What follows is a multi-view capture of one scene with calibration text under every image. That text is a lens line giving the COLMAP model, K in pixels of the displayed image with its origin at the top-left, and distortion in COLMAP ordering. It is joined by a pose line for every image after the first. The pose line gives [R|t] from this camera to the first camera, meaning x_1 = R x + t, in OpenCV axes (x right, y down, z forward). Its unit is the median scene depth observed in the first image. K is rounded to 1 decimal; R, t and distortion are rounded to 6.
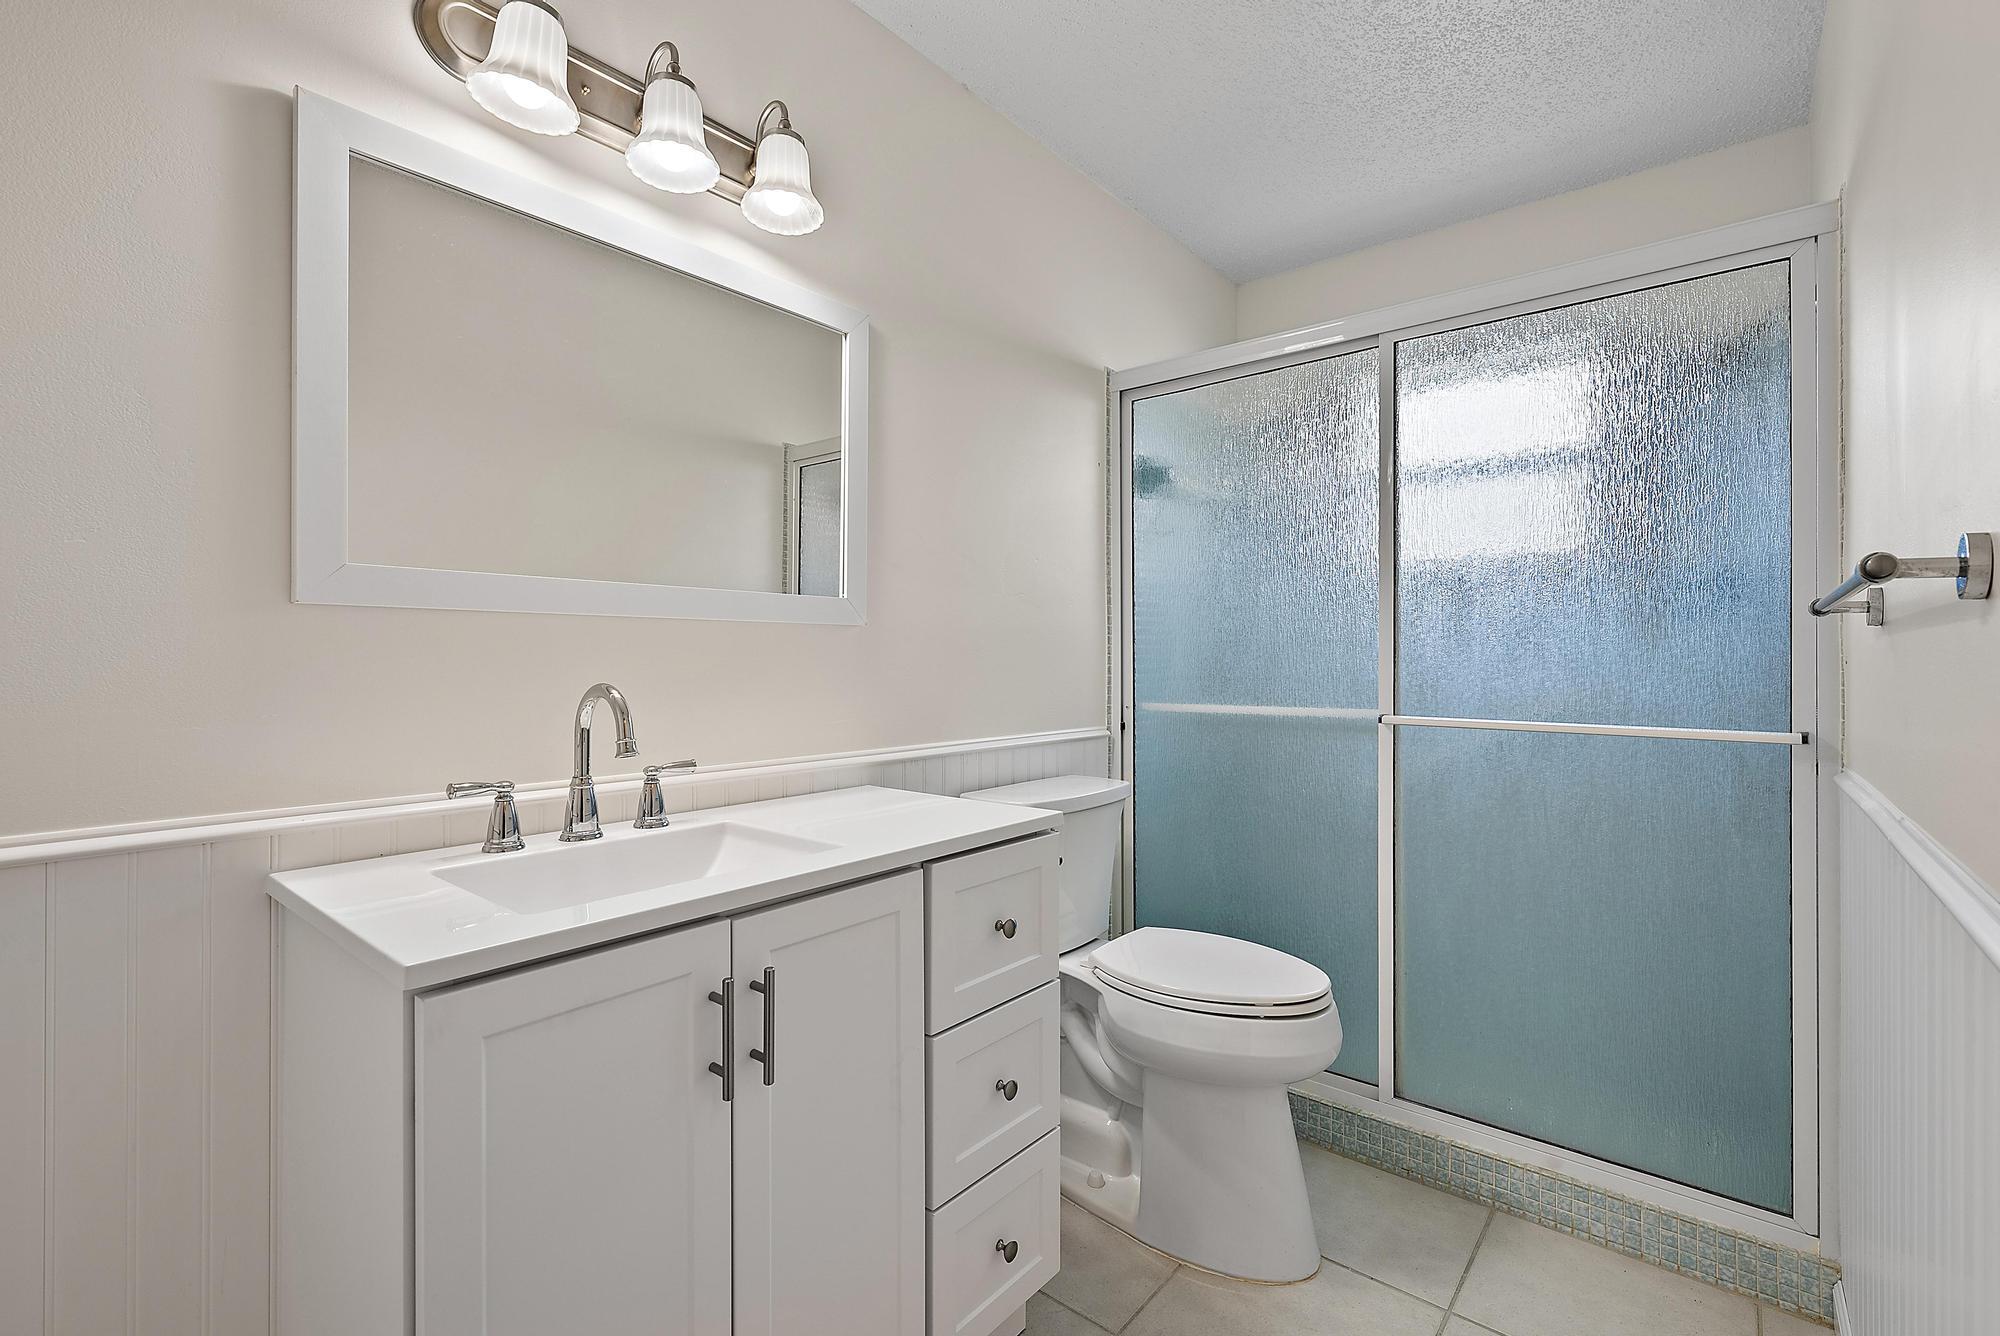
lens RADIAL K [[878.4, 0, 1003.3], [0, 878.4, 659.1], [0, 0, 1]] dist [-0.009299, -0.000342]
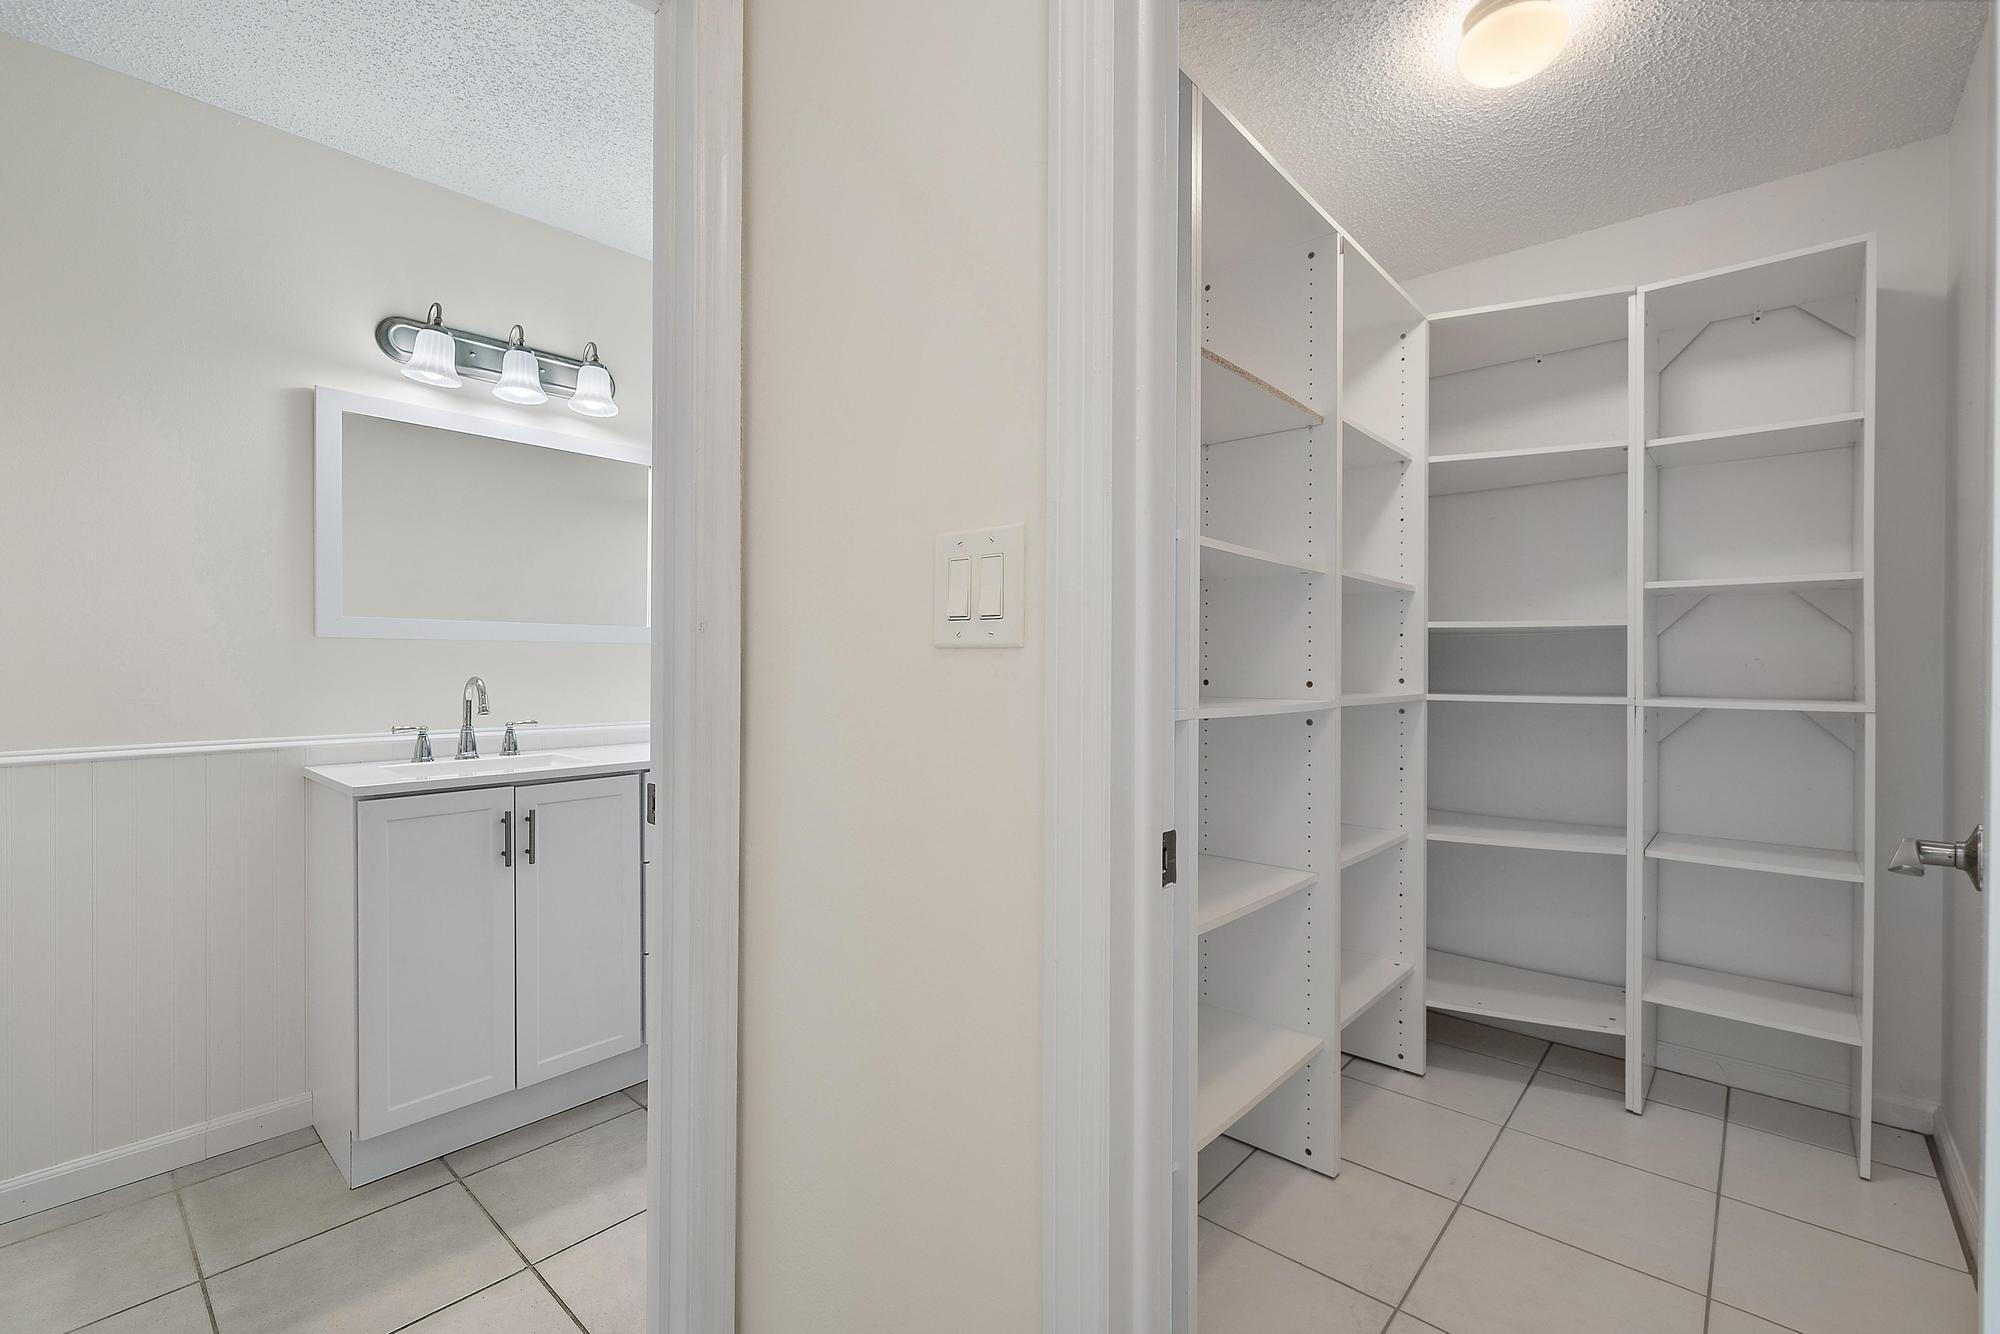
lens RADIAL K [[868.3, 0, 996.4], [0, 868.3, 670.8], [0, 0, 1]] dist [0.000773, 0.000031]
pose [[0.999374, 0.003916, -0.035152, 0.775120], [-0.003892, 0.999992, 0.000760, 0.008241], [0.035154, -0.000623, 0.999382, -0.886402]]
